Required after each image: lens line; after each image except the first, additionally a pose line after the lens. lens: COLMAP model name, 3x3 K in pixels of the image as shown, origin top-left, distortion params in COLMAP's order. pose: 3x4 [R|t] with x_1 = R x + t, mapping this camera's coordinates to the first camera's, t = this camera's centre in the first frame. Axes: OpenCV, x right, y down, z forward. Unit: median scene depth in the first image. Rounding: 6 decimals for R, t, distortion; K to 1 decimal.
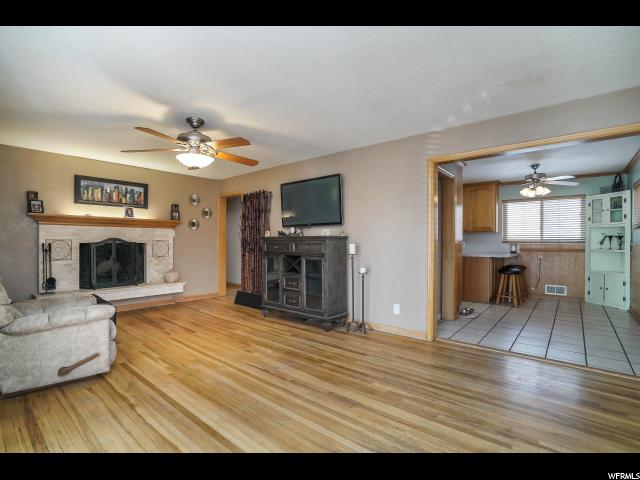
lens RADIAL K [[310.4, 0, 310.4], [0, 310.4, 242.1], [0, 0, 1]] dist [-0.061792, 0.042273]
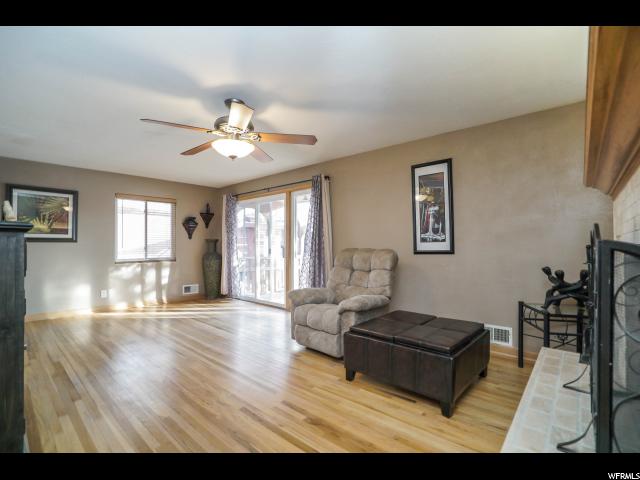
lens RADIAL K [[301.4, 0, 321.5], [0, 301.4, 241.9], [0, 0, 1]] dist [-0.042912, 0.000745]
pose [[-0.999977, -0.002528, 0.006257, -0.486665], [-0.002577, 0.999965, -0.007976, -0.000403], [-0.006237, -0.007992, -0.999949, 1.424998]]
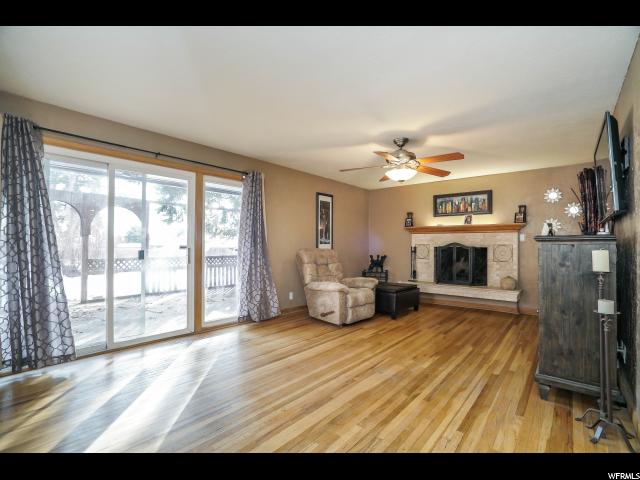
lens RADIAL K [[301.4, 0, 321.5], [0, 301.4, 241.9], [0, 0, 1]] dist [-0.042912, 0.000745]
pose [[0.008797, -0.012712, -0.999881, 0.577634], [-0.005620, 0.999903, -0.012761, 0.000606], [0.999946, 0.005732, 0.008724, 0.537814]]
